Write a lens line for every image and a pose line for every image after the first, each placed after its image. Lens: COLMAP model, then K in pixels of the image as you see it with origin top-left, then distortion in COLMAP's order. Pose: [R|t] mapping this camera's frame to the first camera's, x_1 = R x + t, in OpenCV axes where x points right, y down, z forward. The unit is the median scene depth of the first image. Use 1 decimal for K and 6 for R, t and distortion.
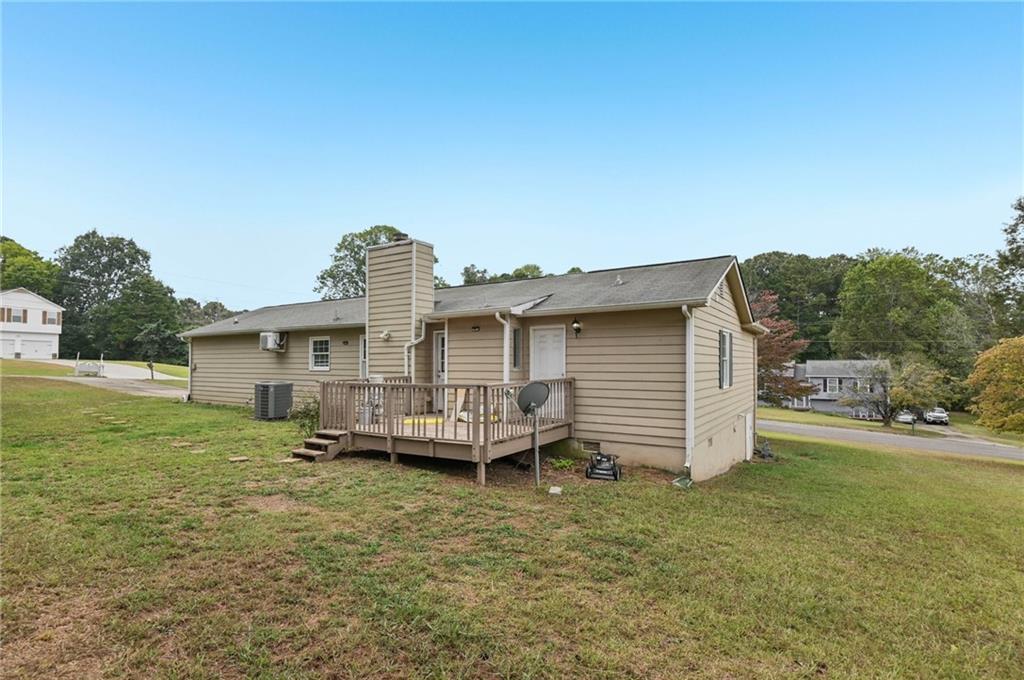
lens RADIAL K [[490.0, 0, 511.4], [0, 490.0, 363.8], [0, 0, 1]] dist [-0.000989, -0.000153]
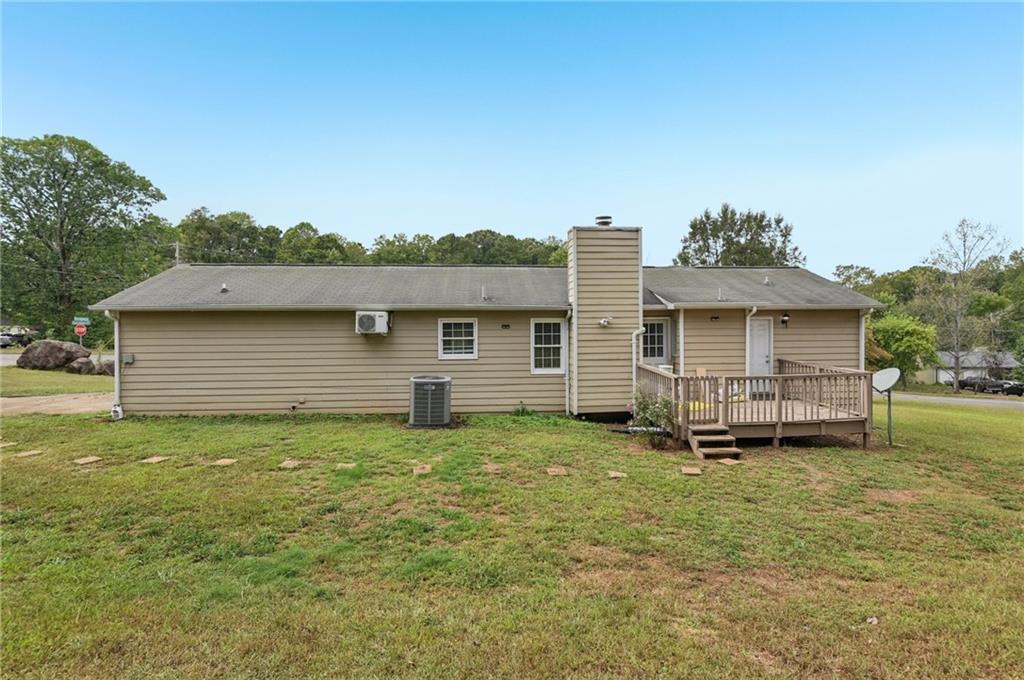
lens RADIAL K [[478.1, 0, 510.5], [0, 478.1, 331.7], [0, 0, 1]] dist [-0.013716, -0.001041]
pose [[0.795174, -0.016523, 0.606156, -0.853122], [0.004636, 0.999765, 0.021170, -0.052103], [-0.606364, -0.014023, 0.795064, 0.319394]]
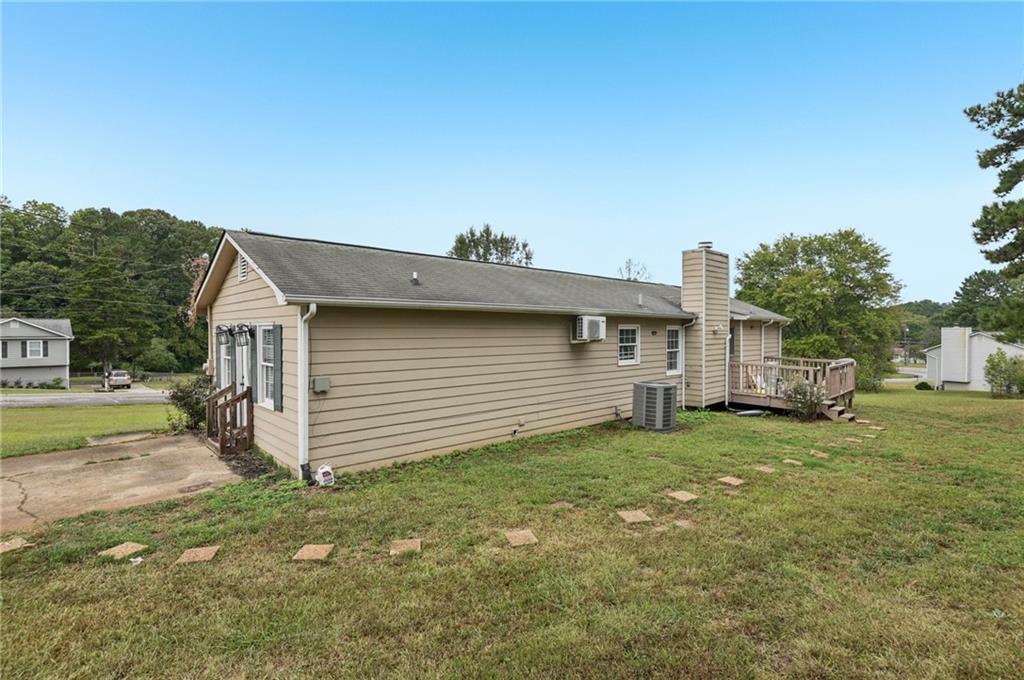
lens RADIAL K [[492.9, 0, 512.0], [0, 492.9, 340.0], [0, 0, 1]] dist [-0.000443, -0.000115]
pose [[0.237804, -0.018398, 0.971139, -1.331596], [0.000752, 0.999824, 0.018757, -0.047636], [-0.971313, -0.003731, 0.237776, 1.046087]]
